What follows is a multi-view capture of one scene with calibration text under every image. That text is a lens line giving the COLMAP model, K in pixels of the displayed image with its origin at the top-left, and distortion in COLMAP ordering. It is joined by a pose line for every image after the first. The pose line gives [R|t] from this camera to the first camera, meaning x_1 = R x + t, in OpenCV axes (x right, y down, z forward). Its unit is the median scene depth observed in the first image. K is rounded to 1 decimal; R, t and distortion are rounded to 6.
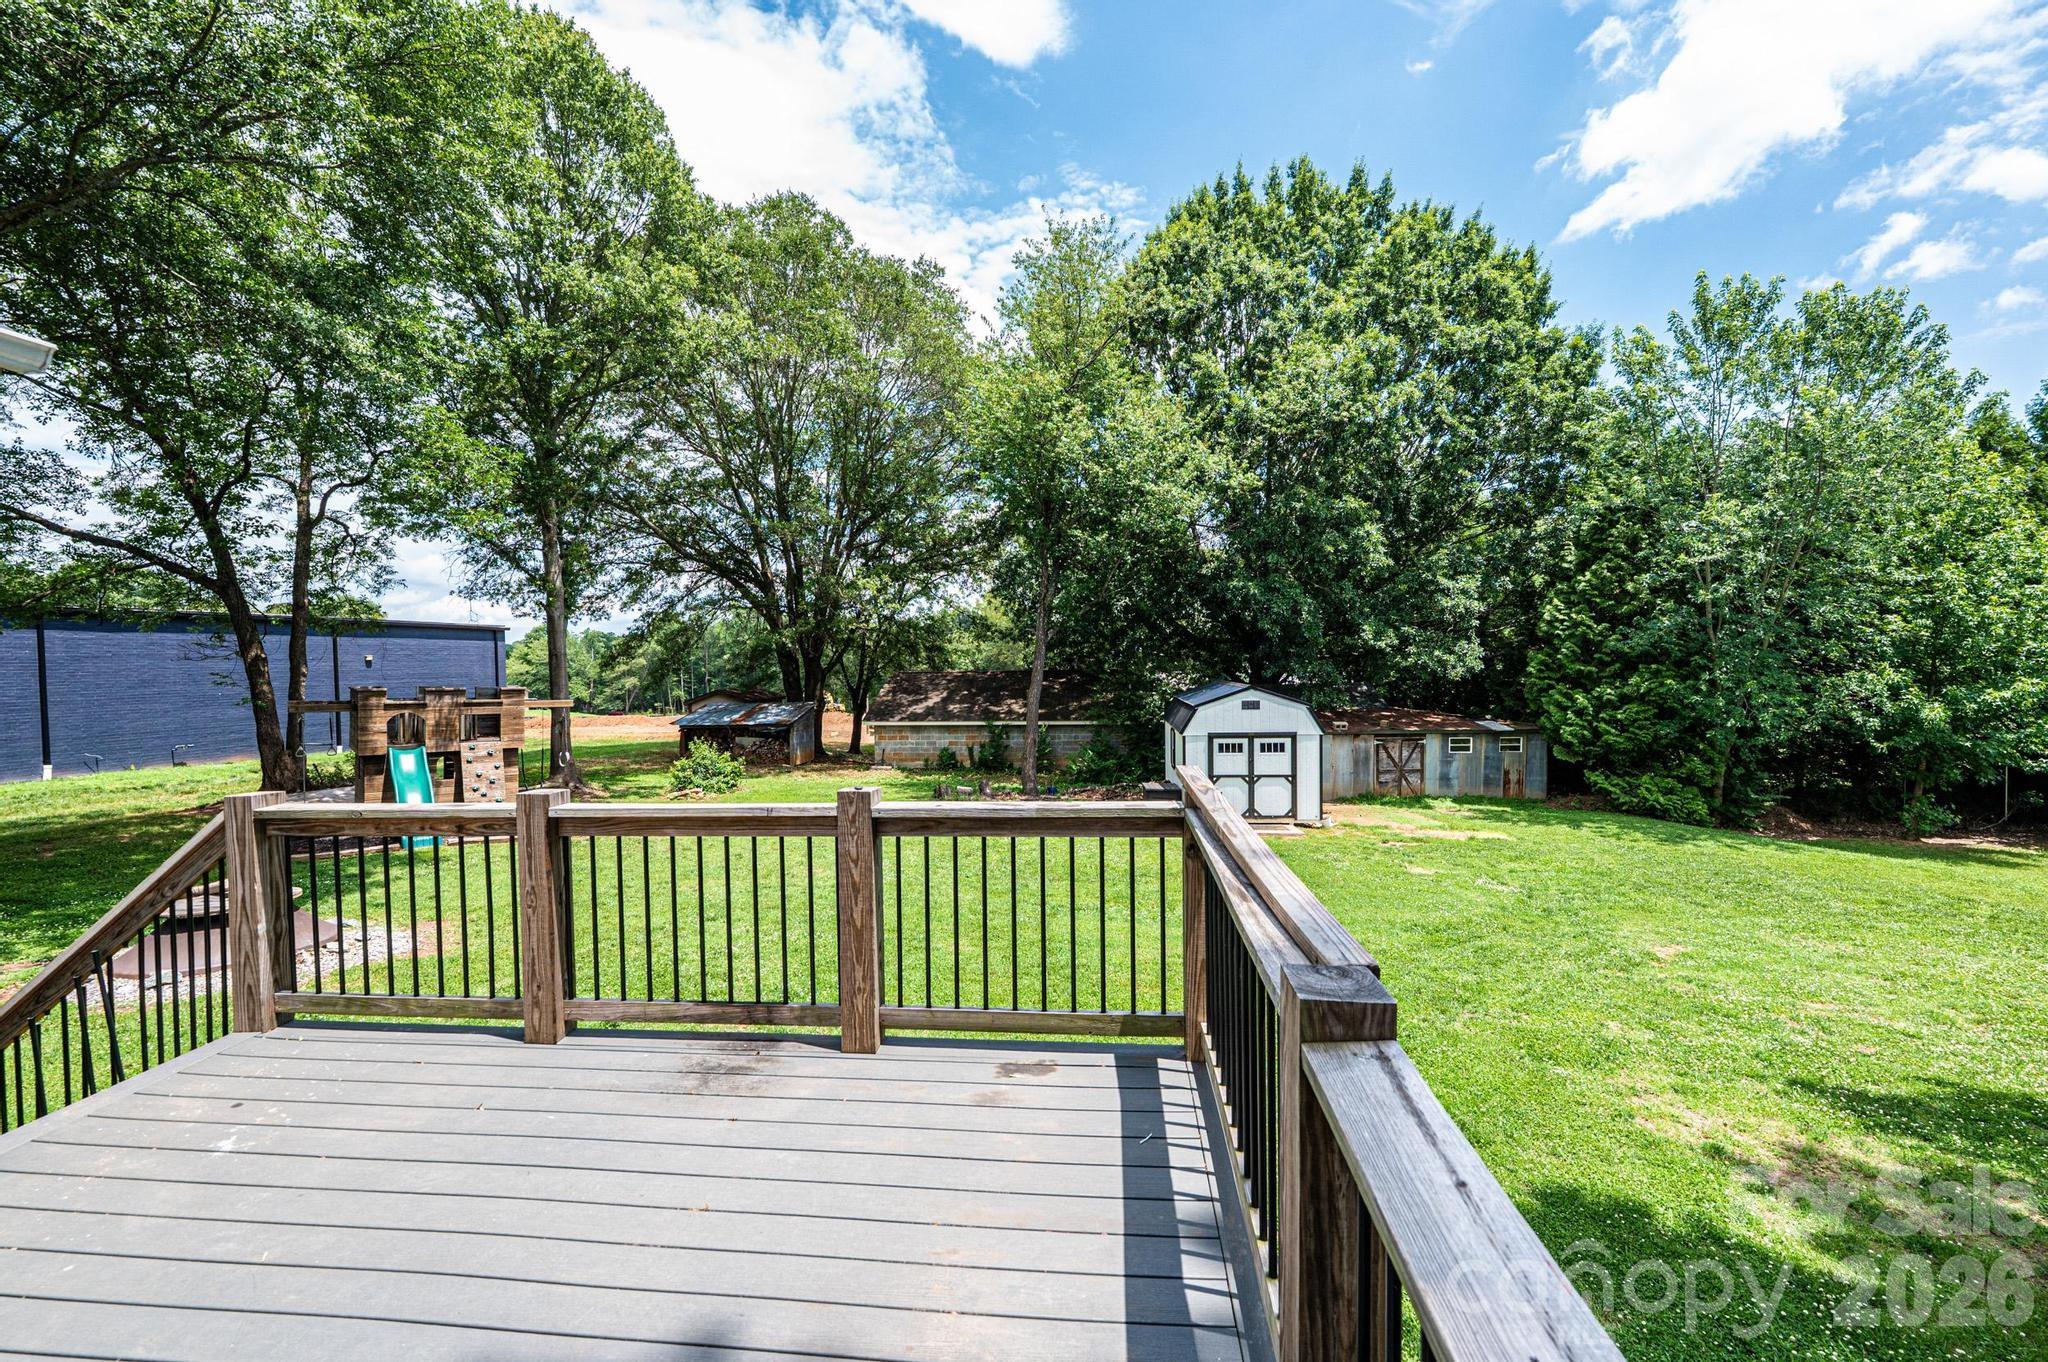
lens RADIAL K [[813.0, 0, 1026.3], [0, 813.0, 682.8], [0, 0, 1]] dist [-0.000459, -0.000029]
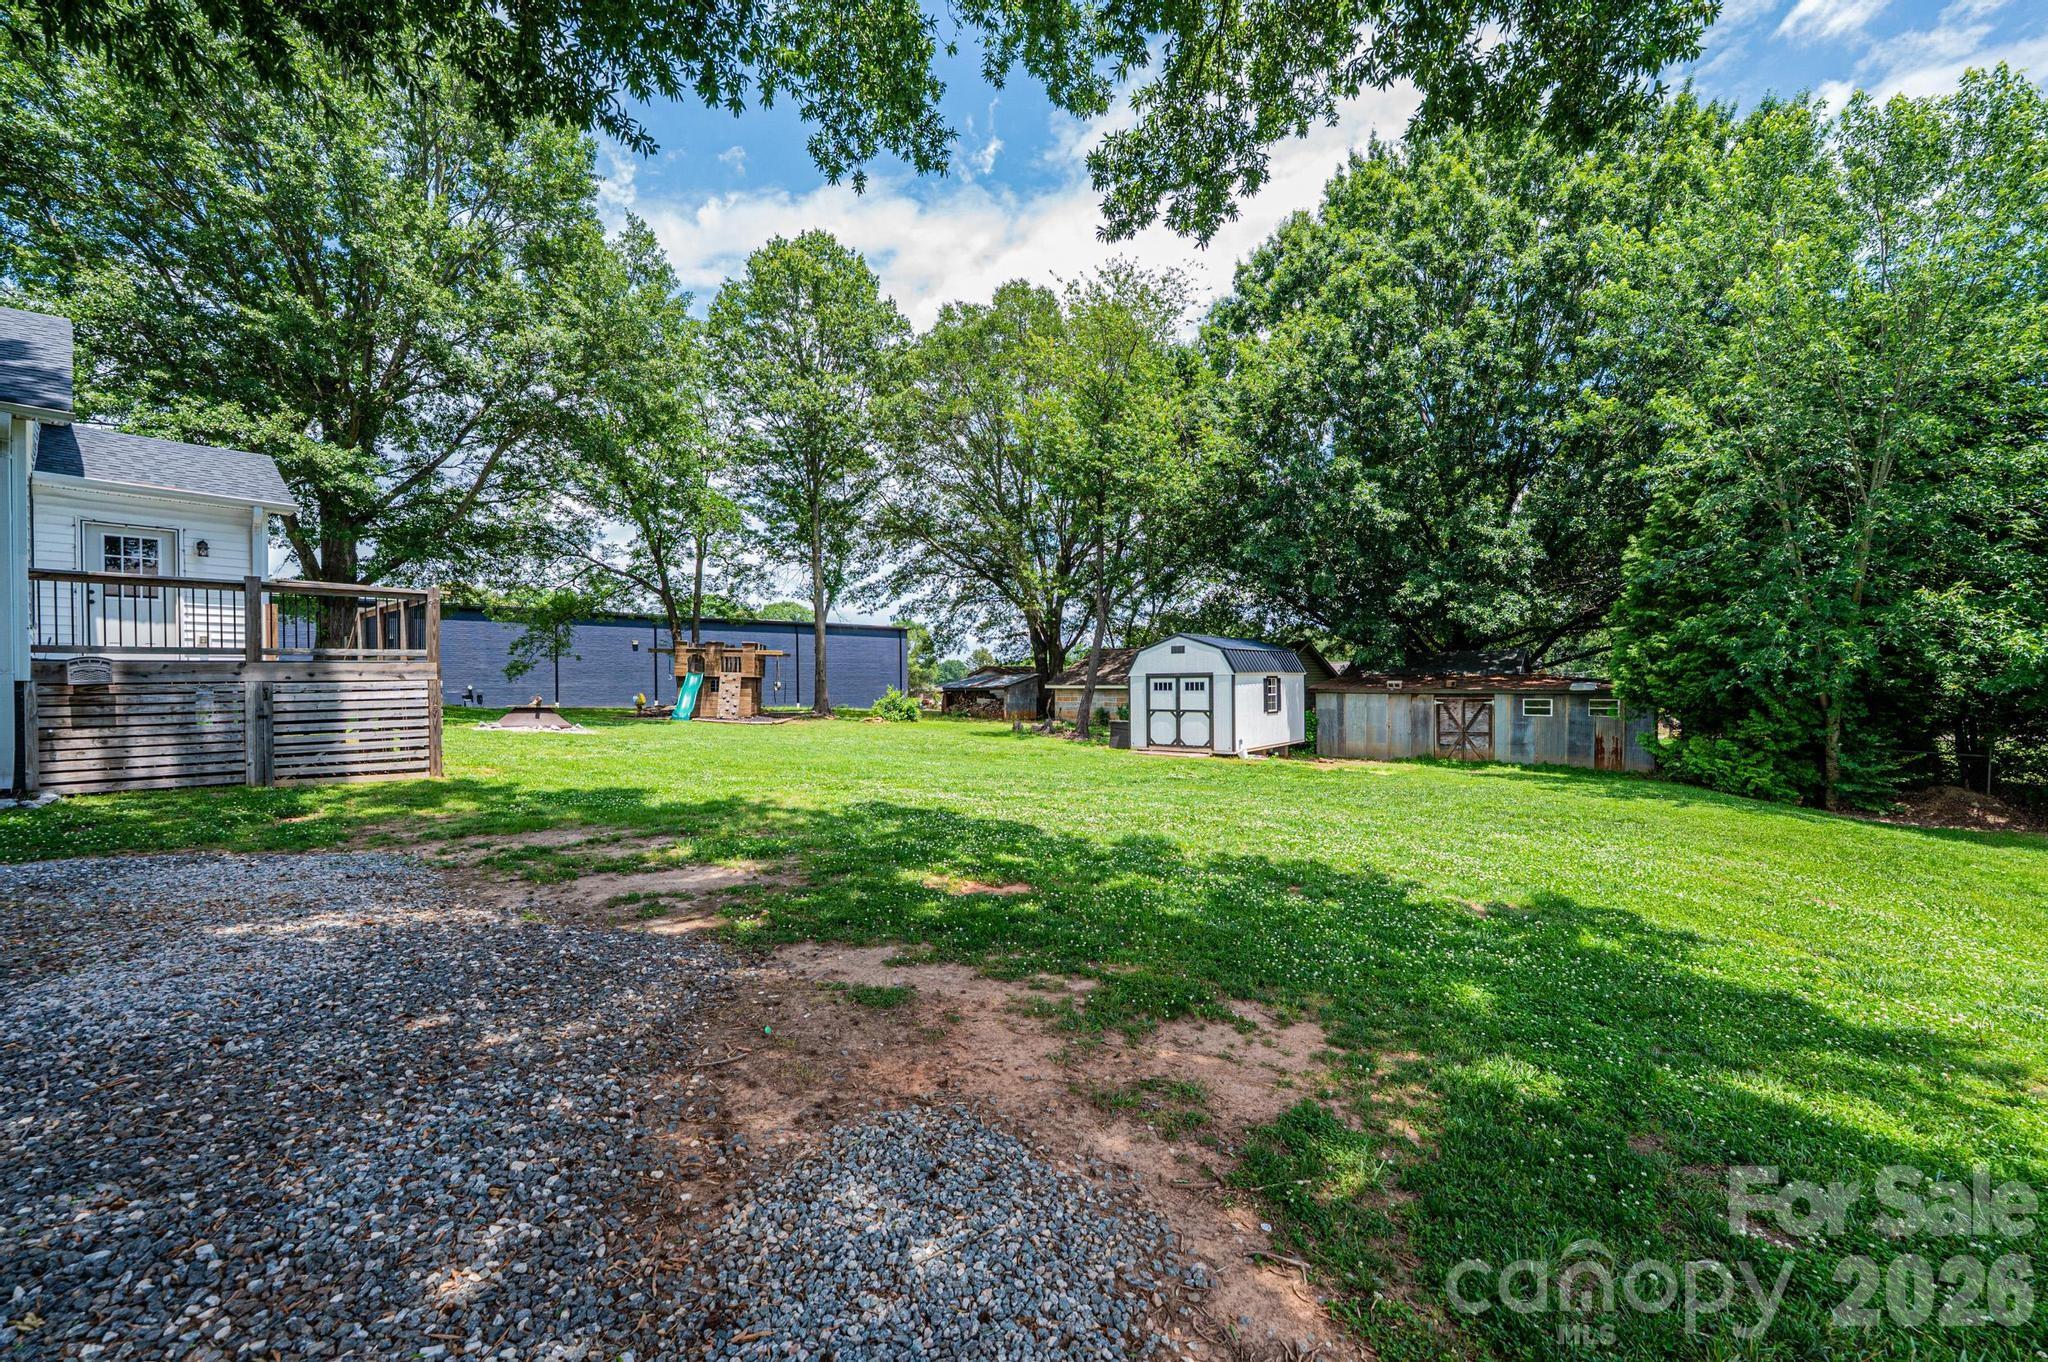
lens RADIAL K [[813.0, 0, 1026.3], [0, 813.0, 682.8], [0, 0, 1]] dist [-0.000459, -0.000029]
pose [[0.827411, 0.008294, -0.561535, 0.590501], [-0.017343, 0.999791, -0.010788, 0.071507], [0.561329, 0.018665, 0.827383, -0.068908]]
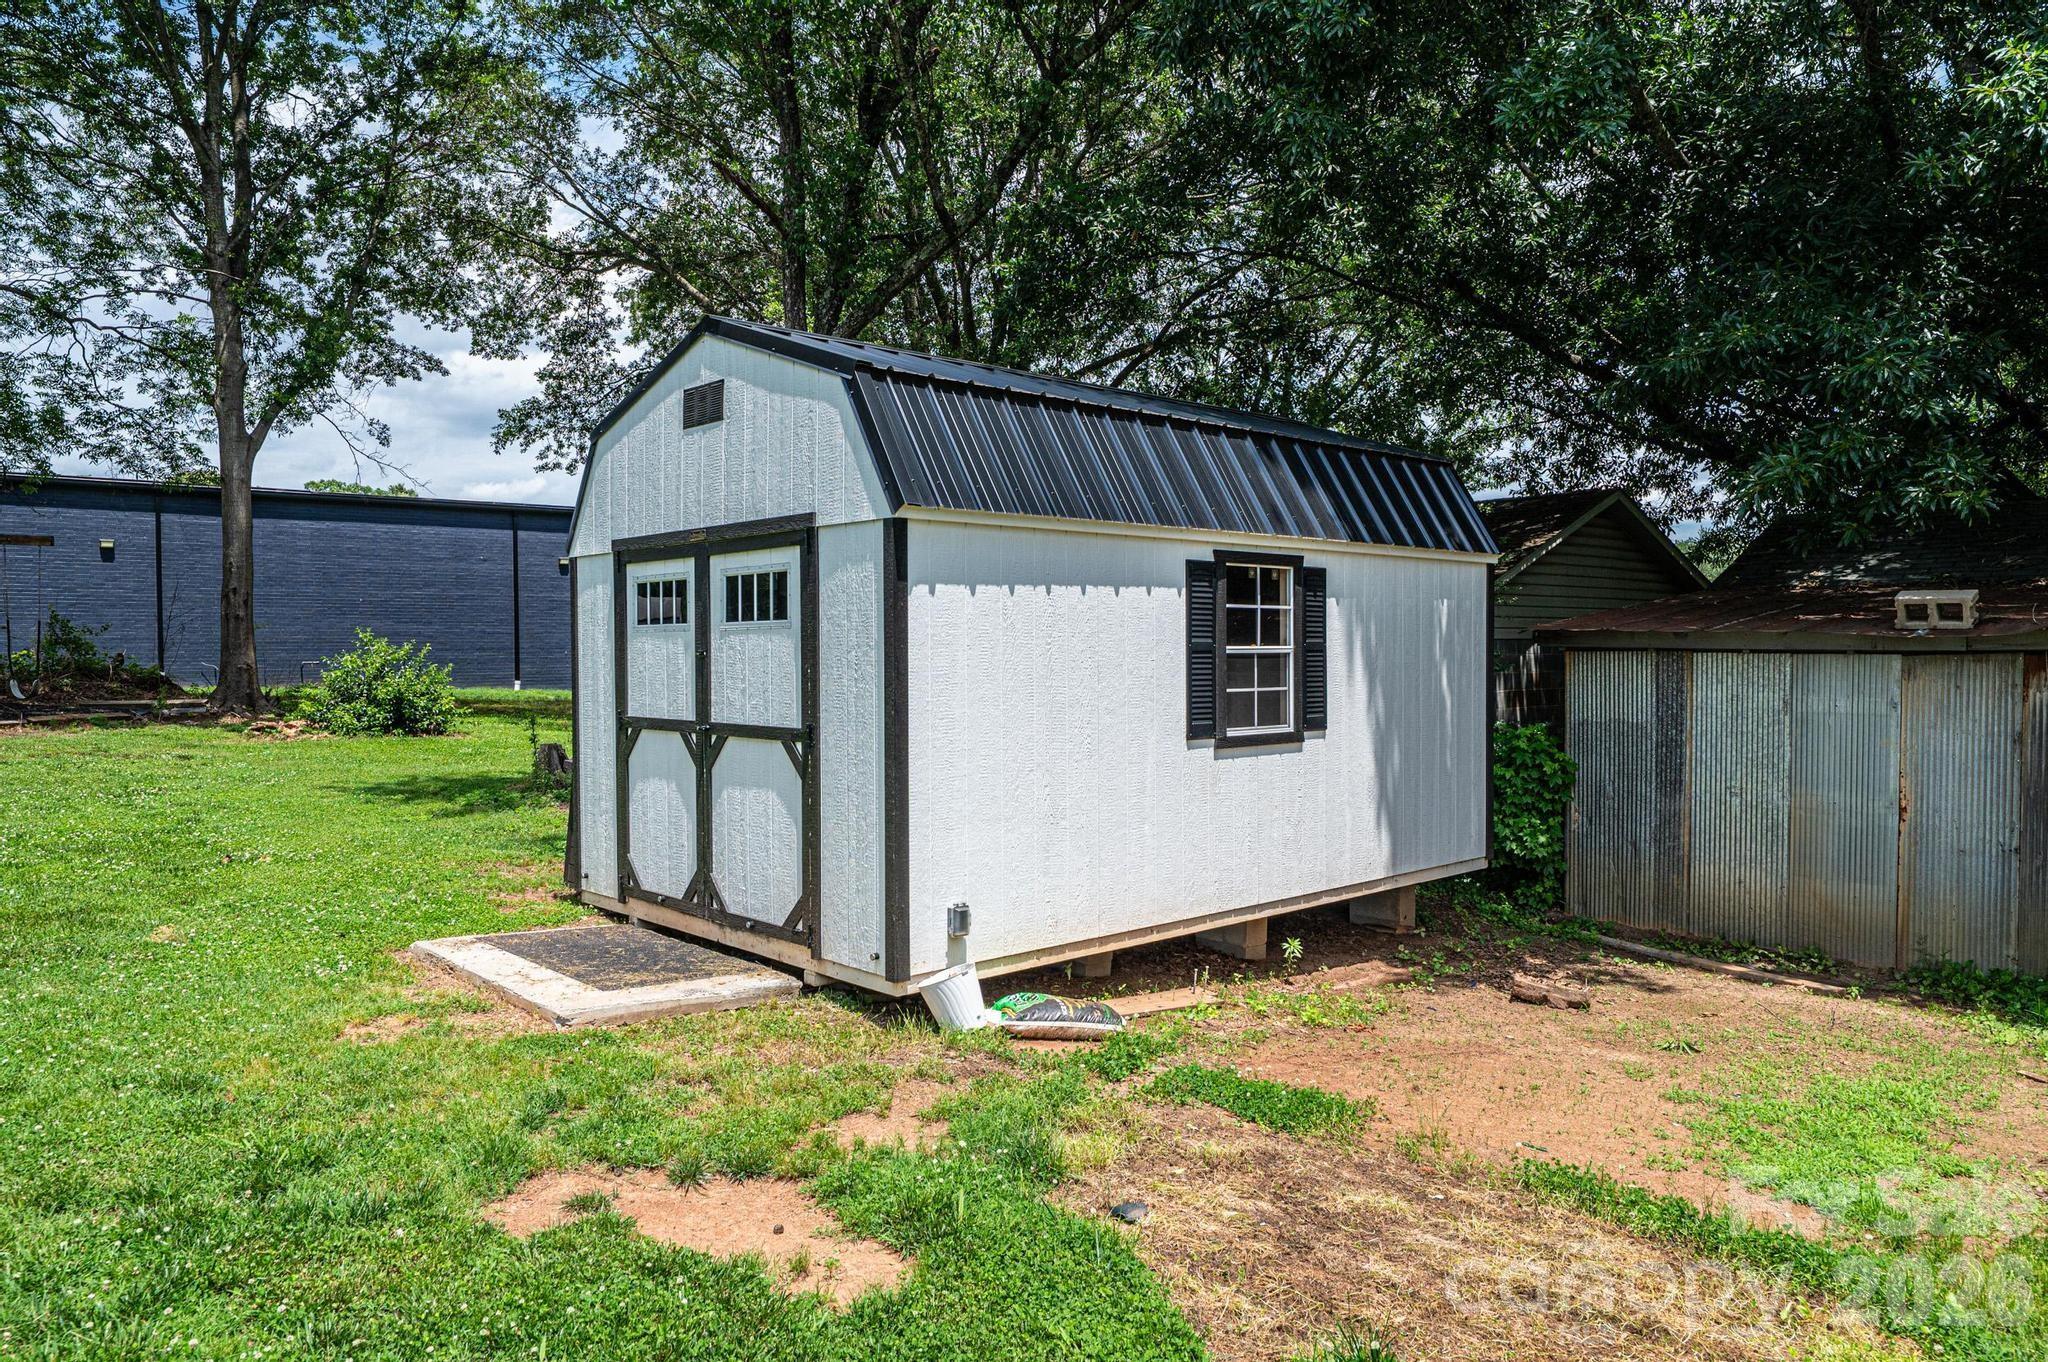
lens RADIAL K [[1364.4, 0, 1024.0], [0, 1364.4, 681.0], [0, 0, 1]] dist [-0.000095, 0.000822]
pose [[0.736344, 0.028199, -0.676020, 0.464621], [-0.024410, 0.999588, 0.015107, 0.073980], [0.676167, 0.005378, 0.736729, 0.617848]]
